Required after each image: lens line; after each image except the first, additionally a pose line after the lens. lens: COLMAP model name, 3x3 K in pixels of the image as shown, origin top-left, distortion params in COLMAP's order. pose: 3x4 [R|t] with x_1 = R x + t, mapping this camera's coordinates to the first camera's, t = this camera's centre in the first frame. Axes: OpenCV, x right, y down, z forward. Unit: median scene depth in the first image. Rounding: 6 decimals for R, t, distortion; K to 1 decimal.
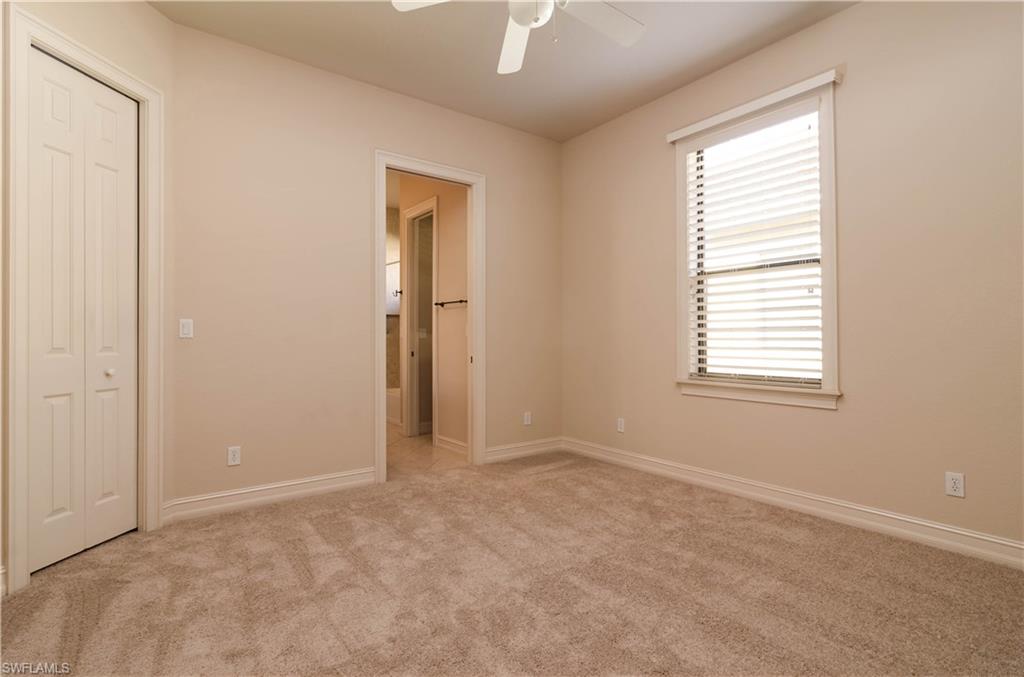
lens RADIAL K [[485.2, 0, 505.7], [0, 485.2, 340.6], [0, 0, 1]] dist [0.003015, -0.000353]
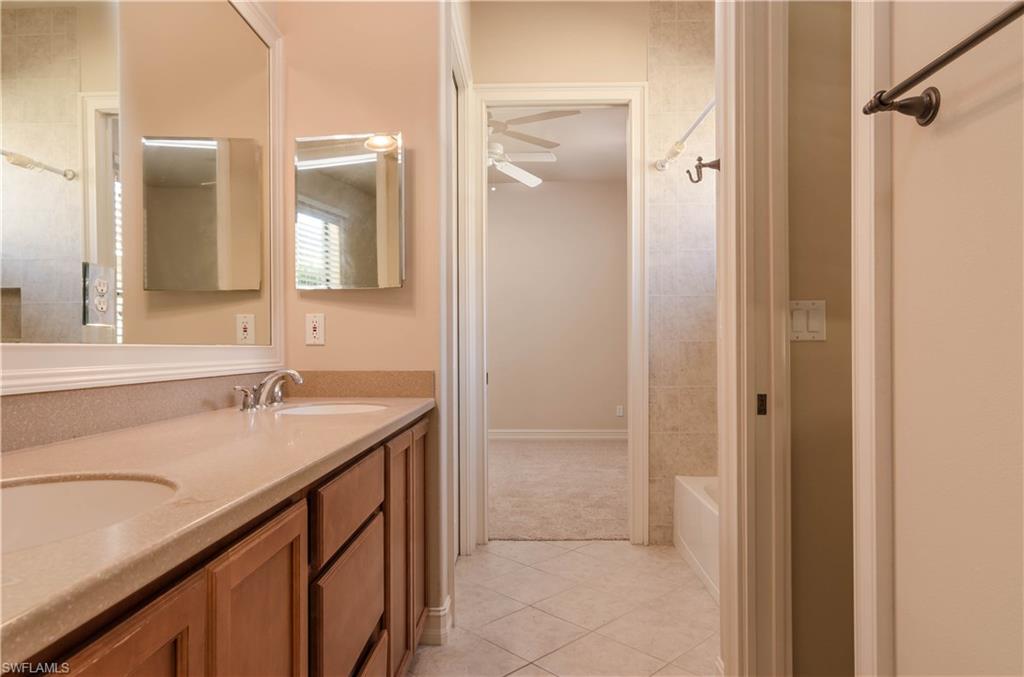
lens RADIAL K [[610.6, 0, 512.4], [0, 610.6, 339.7], [0, 0, 1]] dist [0.007471, 0.000277]
pose [[0.787697, -0.006655, -0.616026, -0.100640], [0.005608, 0.999978, -0.003633, -0.004371], [0.616037, -0.000593, 0.787717, 0.676442]]
